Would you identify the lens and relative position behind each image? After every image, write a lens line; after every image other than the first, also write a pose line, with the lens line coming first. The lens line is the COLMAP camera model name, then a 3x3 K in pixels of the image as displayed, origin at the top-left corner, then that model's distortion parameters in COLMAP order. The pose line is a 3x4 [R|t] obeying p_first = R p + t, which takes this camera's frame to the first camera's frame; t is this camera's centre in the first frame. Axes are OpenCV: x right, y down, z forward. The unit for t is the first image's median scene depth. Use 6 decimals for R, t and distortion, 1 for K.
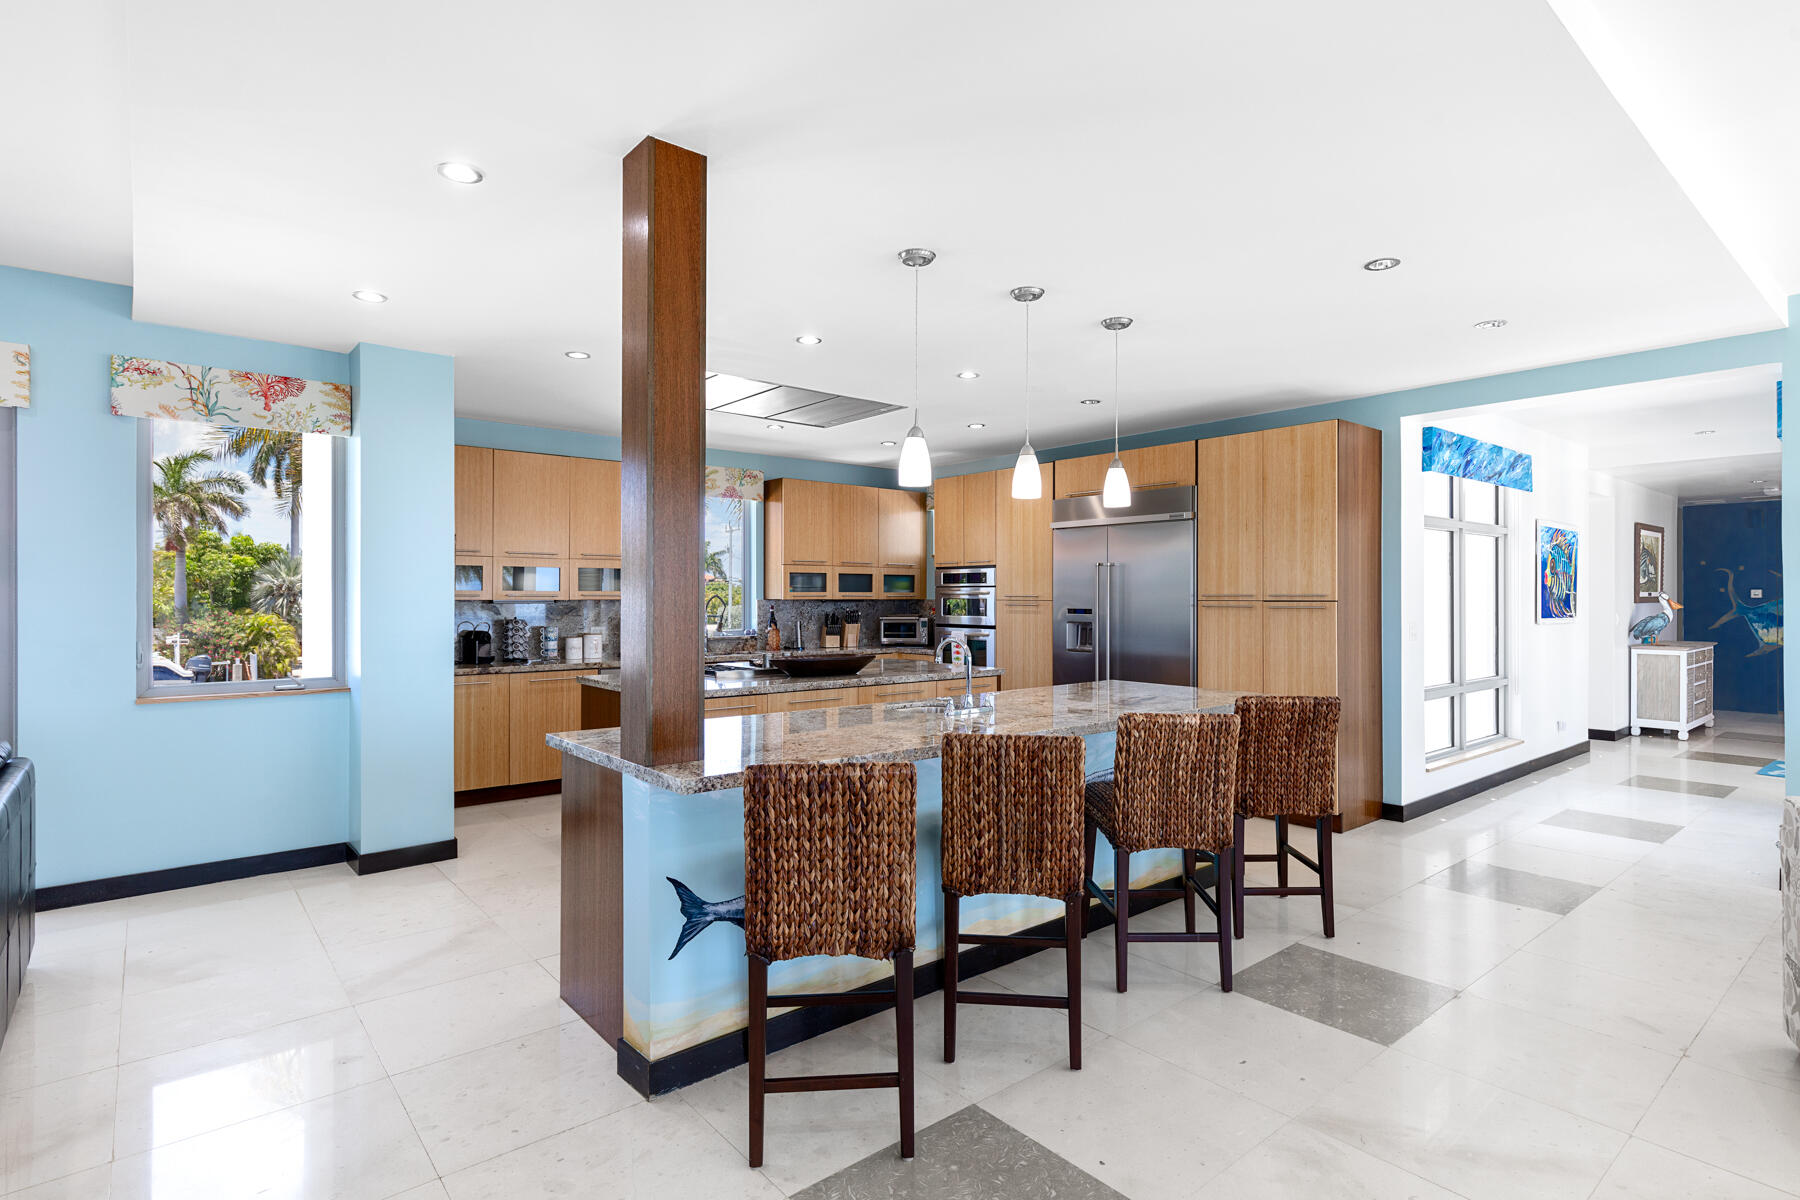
lens RADIAL K [[892.5, 0, 898.4], [0, 892.5, 598.7], [0, 0, 1]] dist [-0.000321, -0.000013]
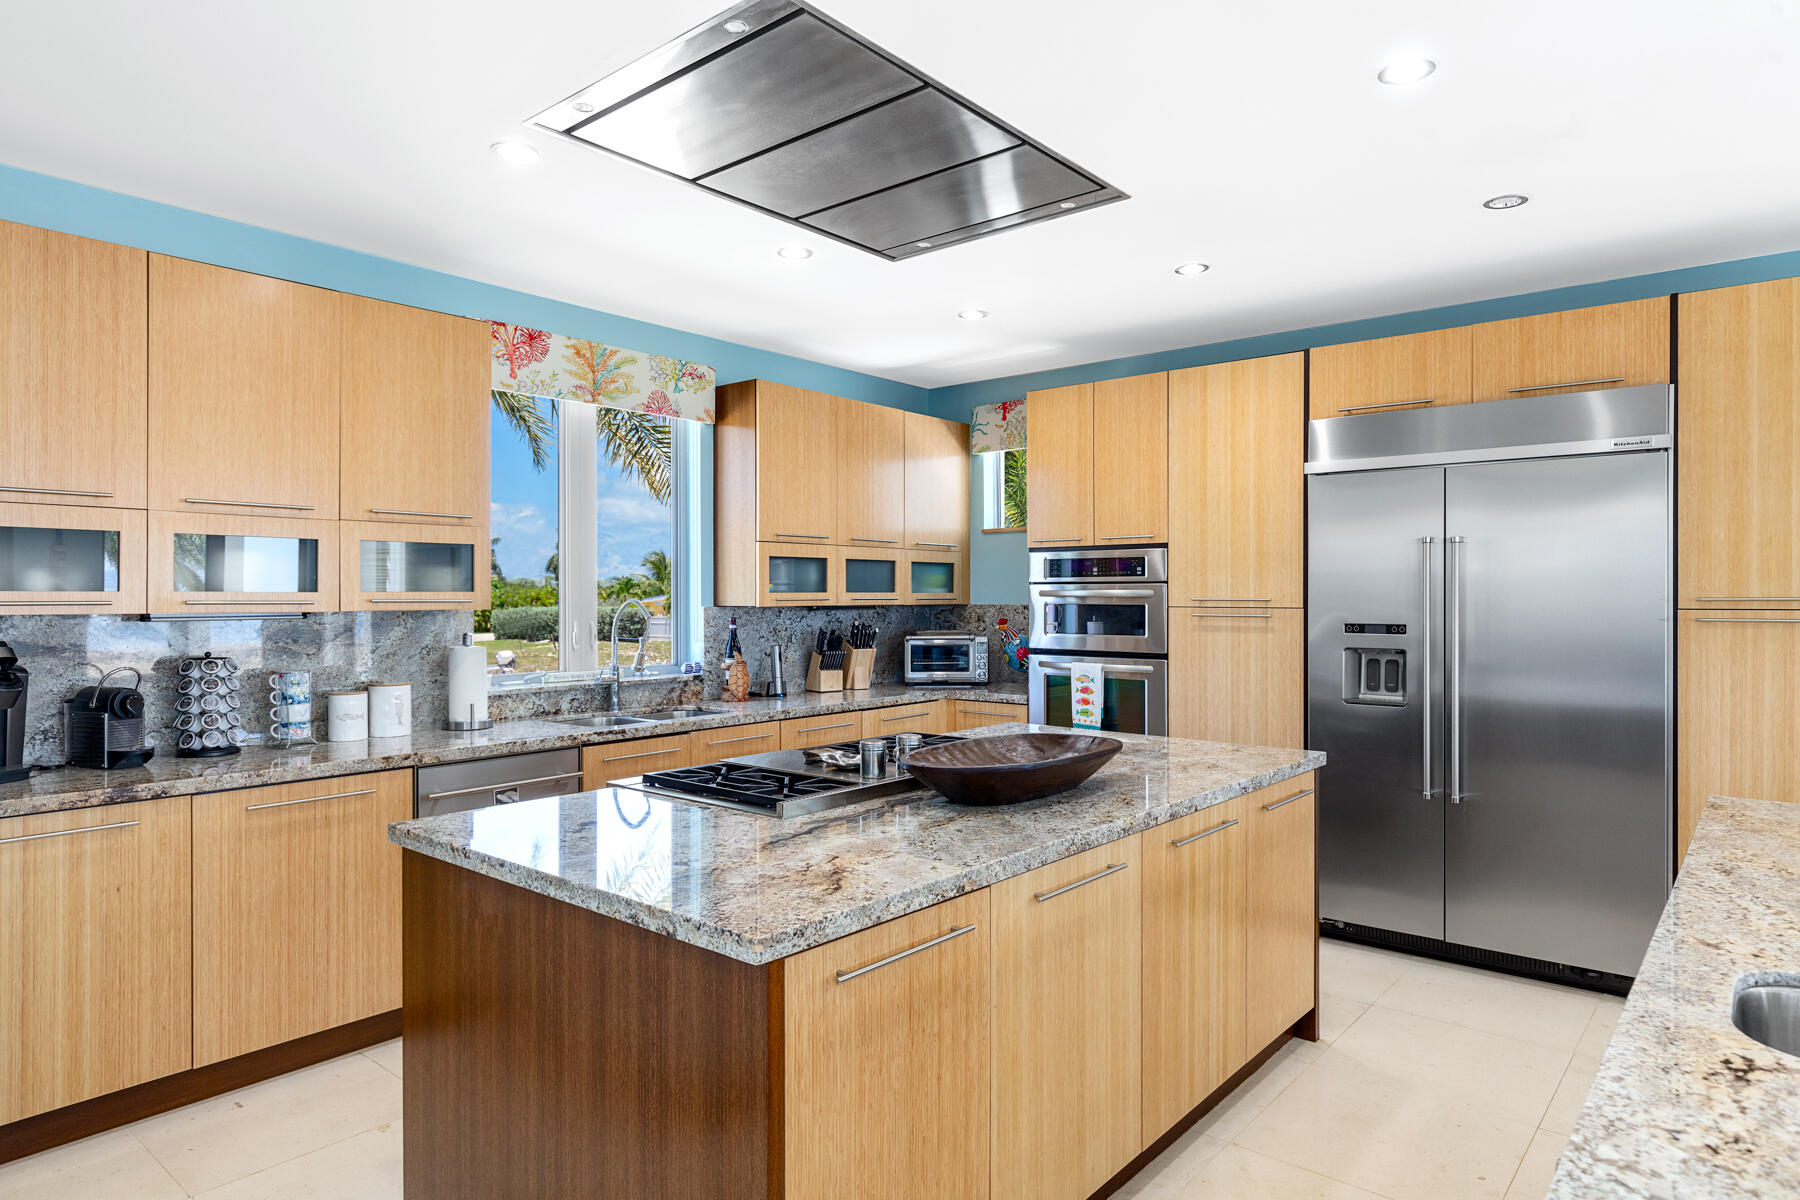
lens RADIAL K [[1057.7, 0, 900.7], [0, 1057.7, 596.5], [0, 0, 1]] dist [-0.003232, 0.000910]
pose [[0.984955, -0.002168, 0.172797, -0.152992], [0.002409, 0.999996, -0.001183, -0.004133], [-0.172794, 0.001581, 0.984957, 0.358260]]
